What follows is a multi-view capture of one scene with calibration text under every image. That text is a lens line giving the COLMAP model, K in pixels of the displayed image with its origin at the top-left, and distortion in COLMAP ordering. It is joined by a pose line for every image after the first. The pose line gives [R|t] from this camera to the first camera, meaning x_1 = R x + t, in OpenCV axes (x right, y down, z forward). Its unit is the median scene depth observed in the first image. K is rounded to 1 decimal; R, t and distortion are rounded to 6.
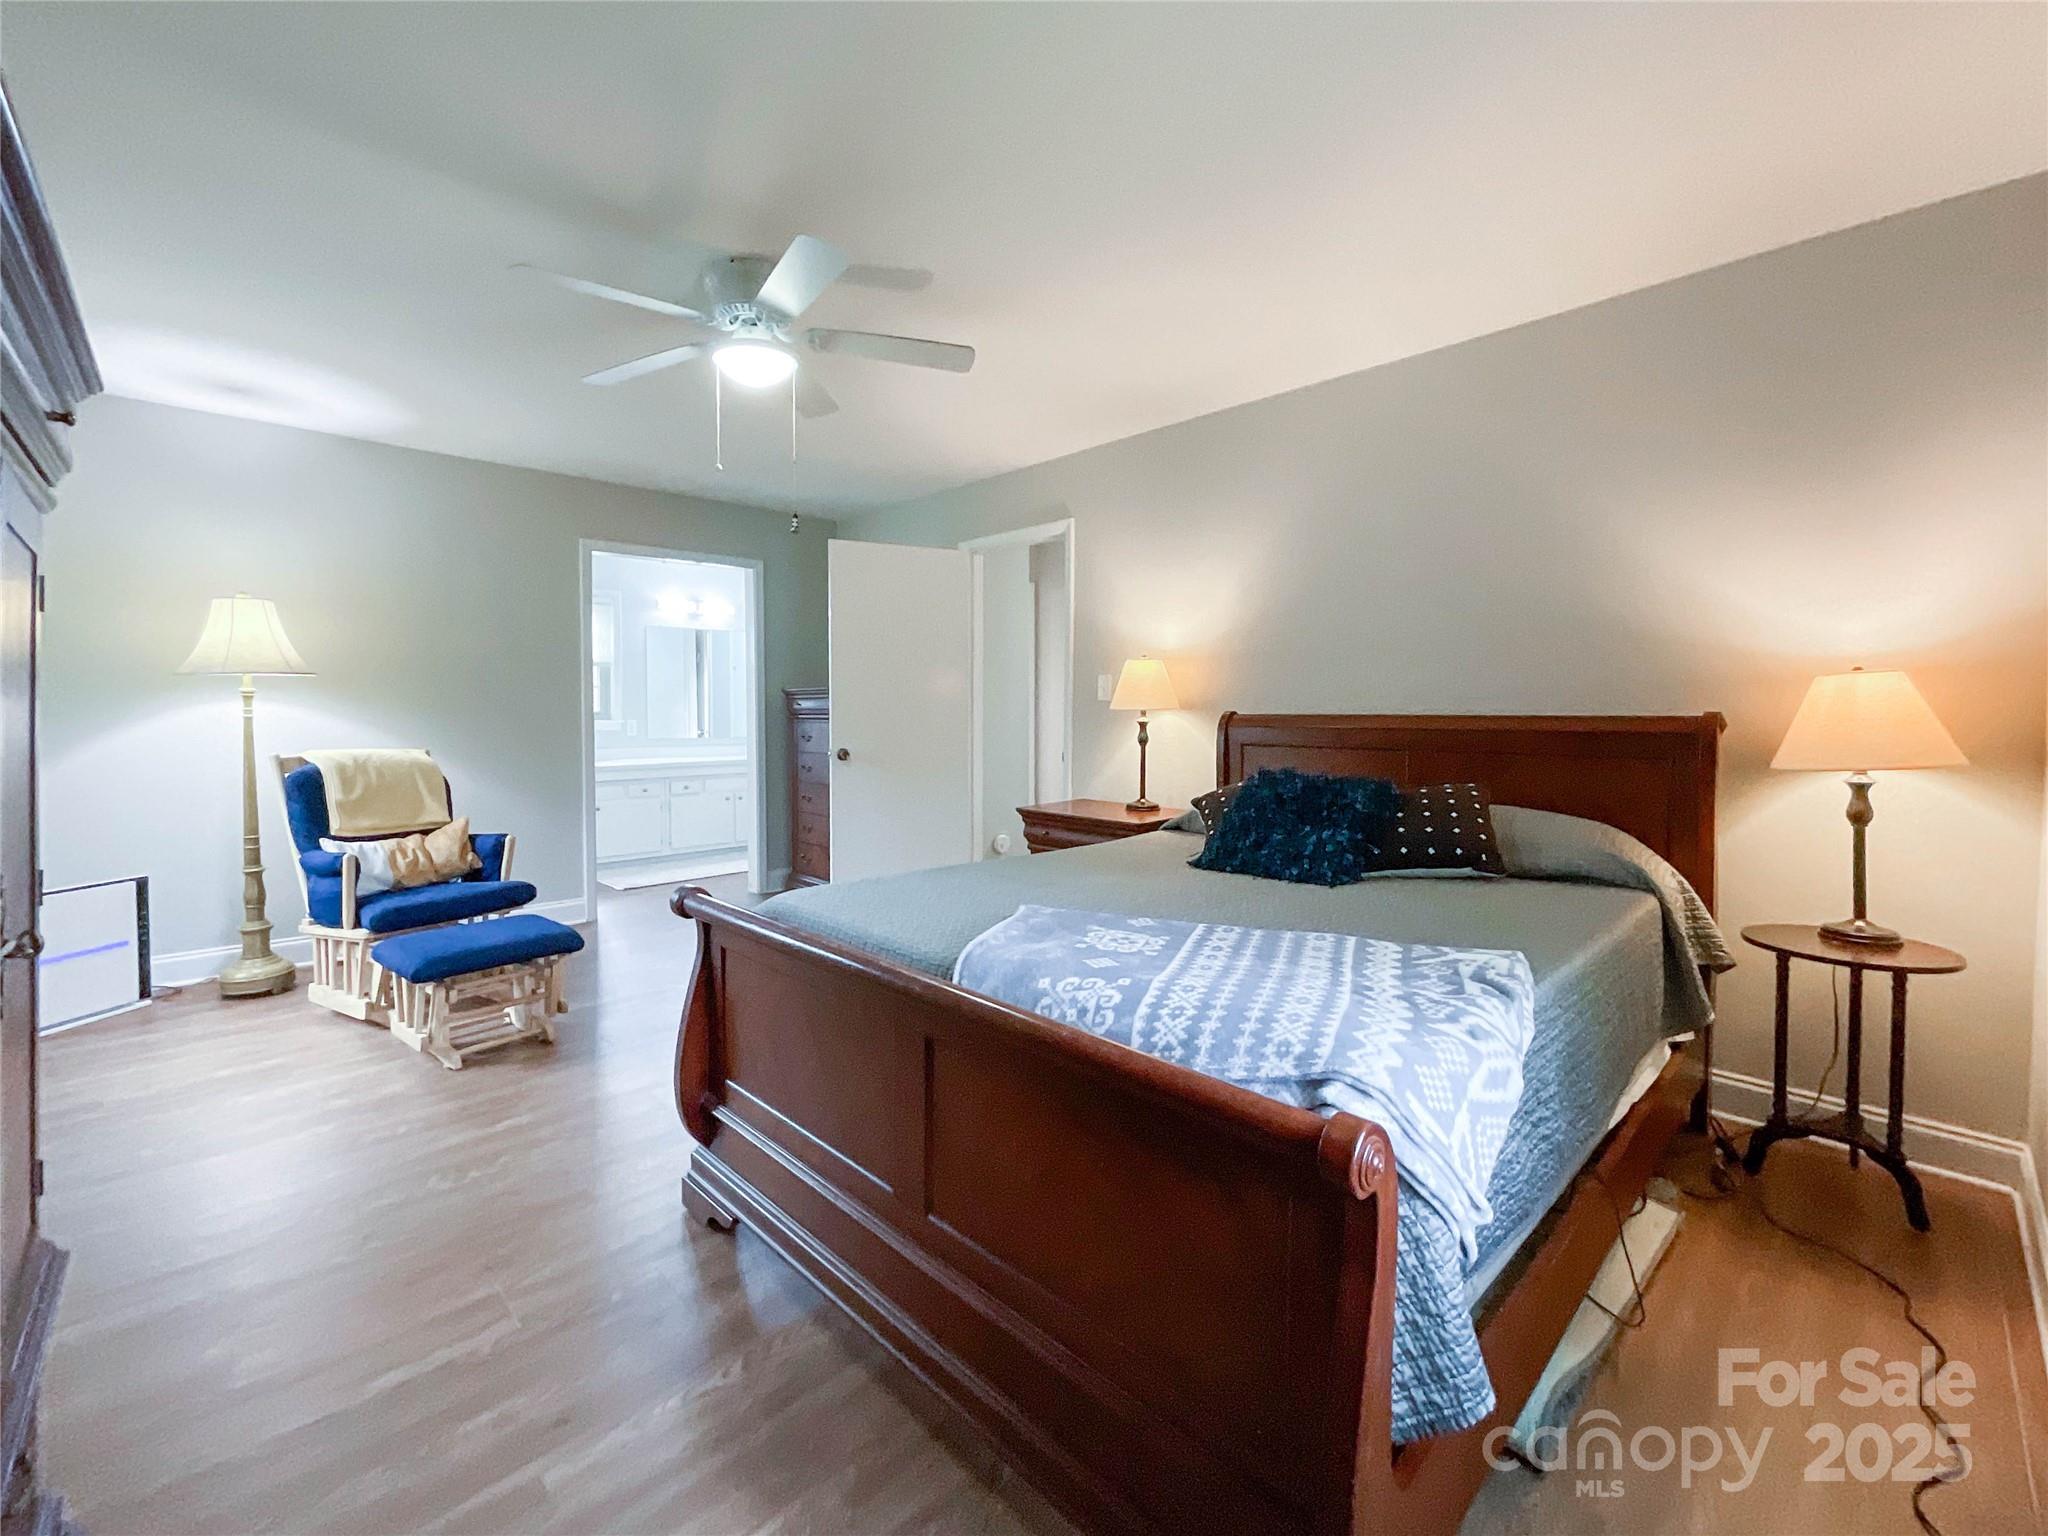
lens RADIAL K [[842.7, 0, 1037.6], [0, 842.7, 755.1], [0, 0, 1]] dist [0.000250, -0.000012]
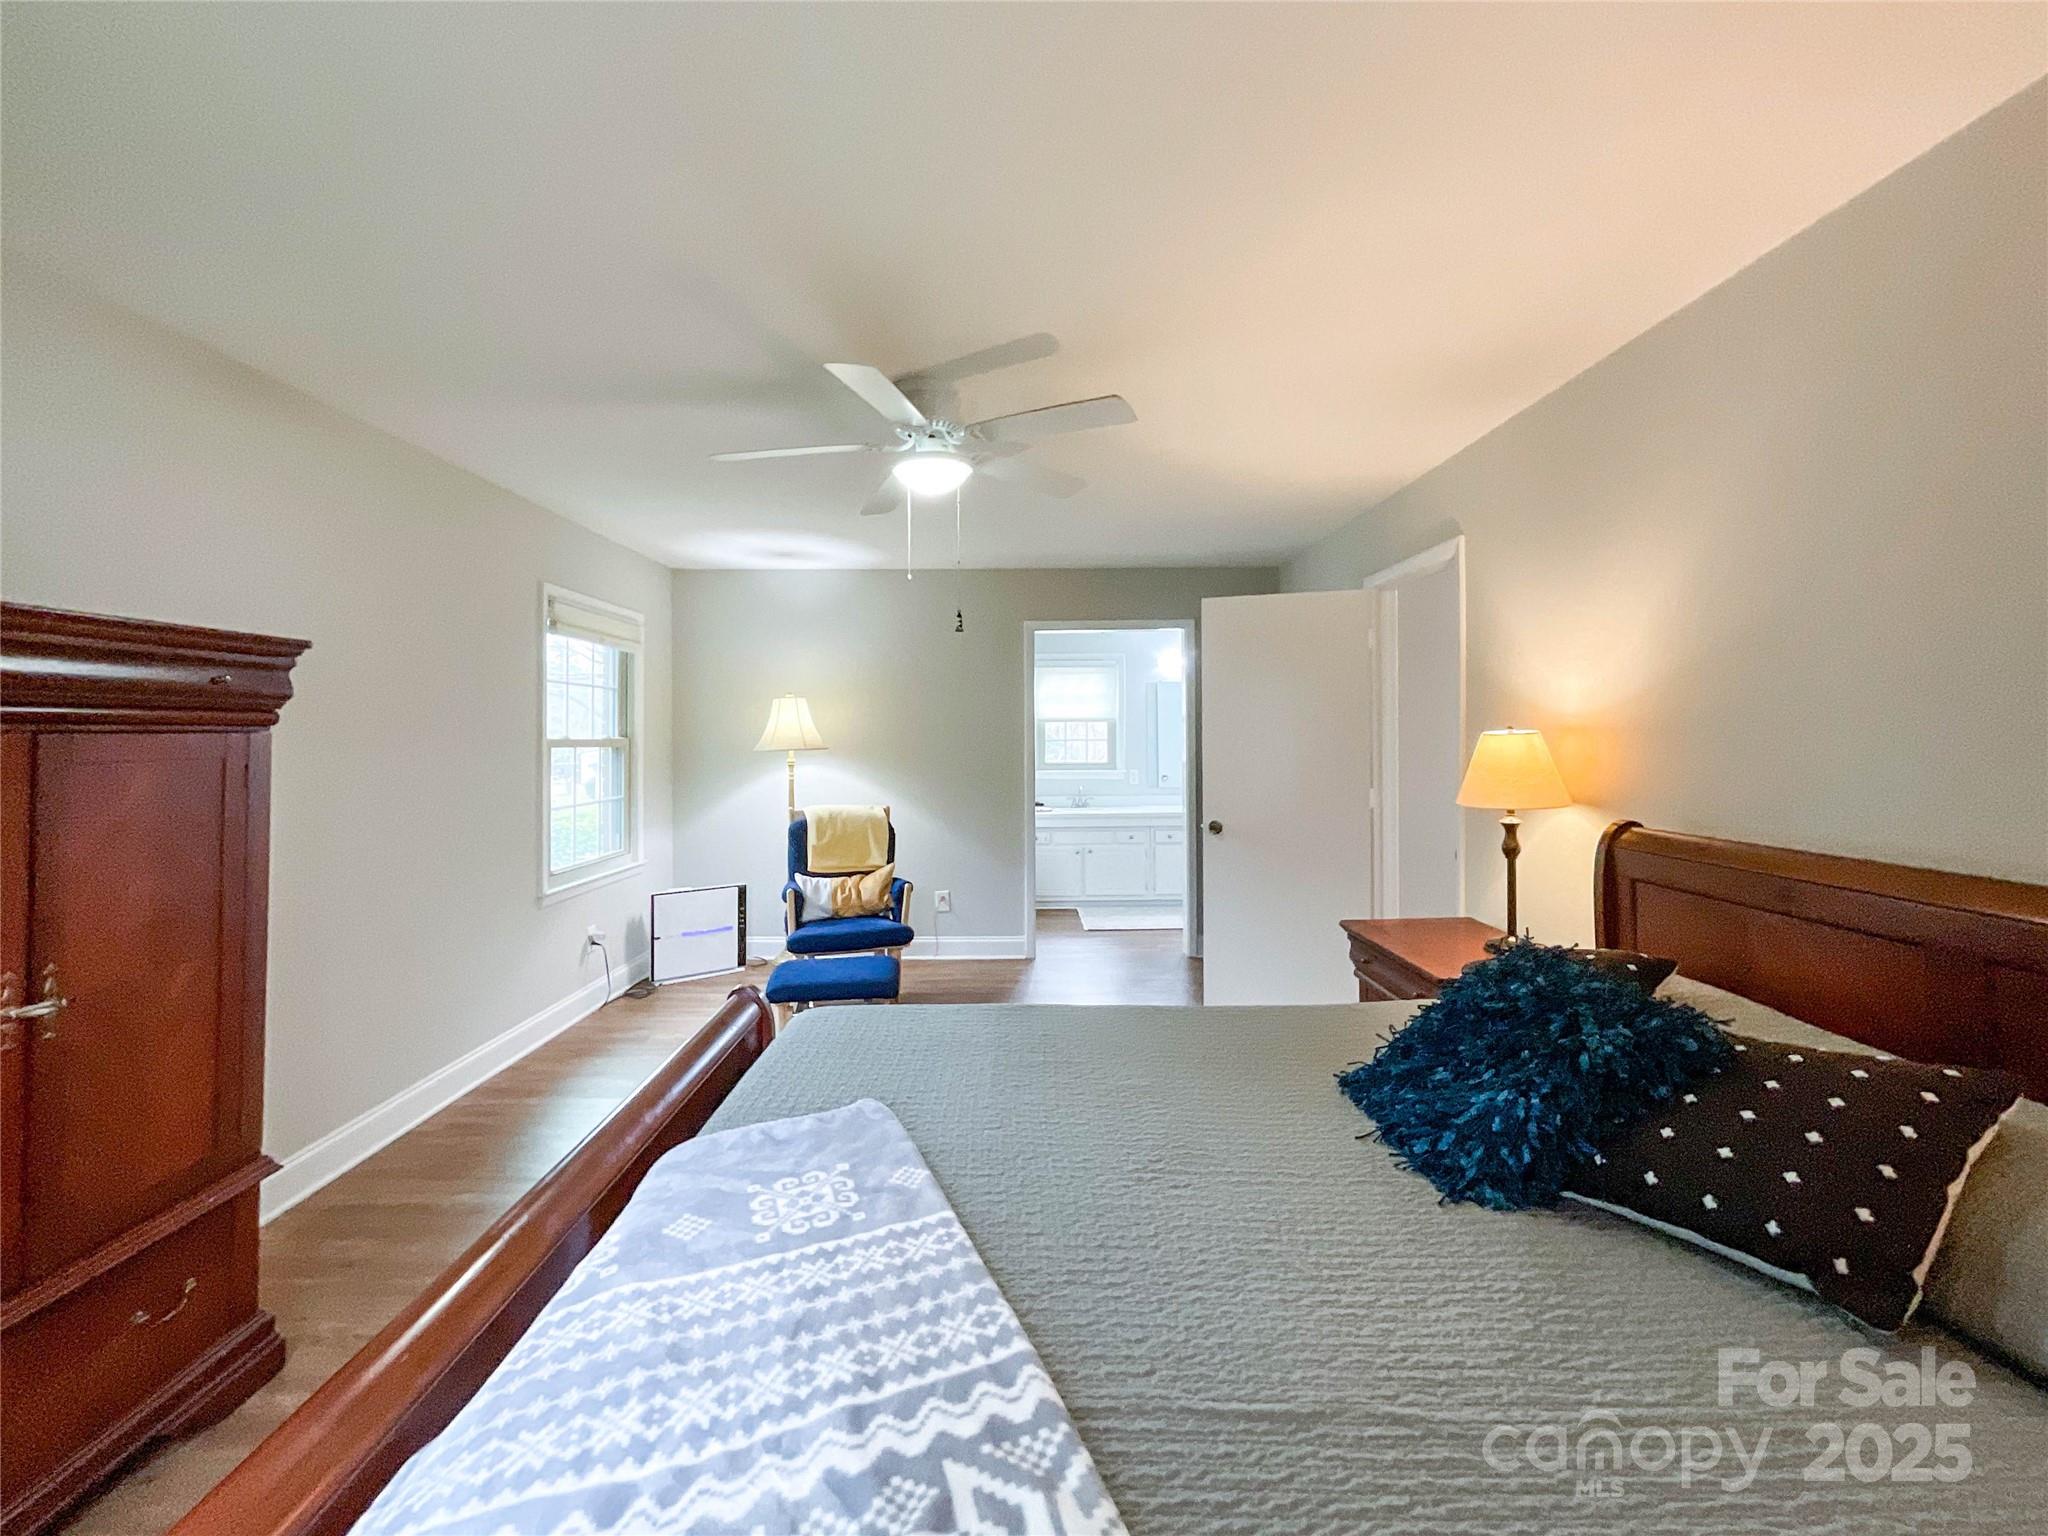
lens RADIAL K [[842.7, 0, 1037.6], [0, 842.7, 755.1], [0, 0, 1]] dist [0.000250, -0.000012]
pose [[0.731761, 0.012980, -0.681438, 0.326781], [-0.034316, 0.999252, -0.017816, -0.073760], [0.680697, 0.036421, 0.731659, 0.245767]]
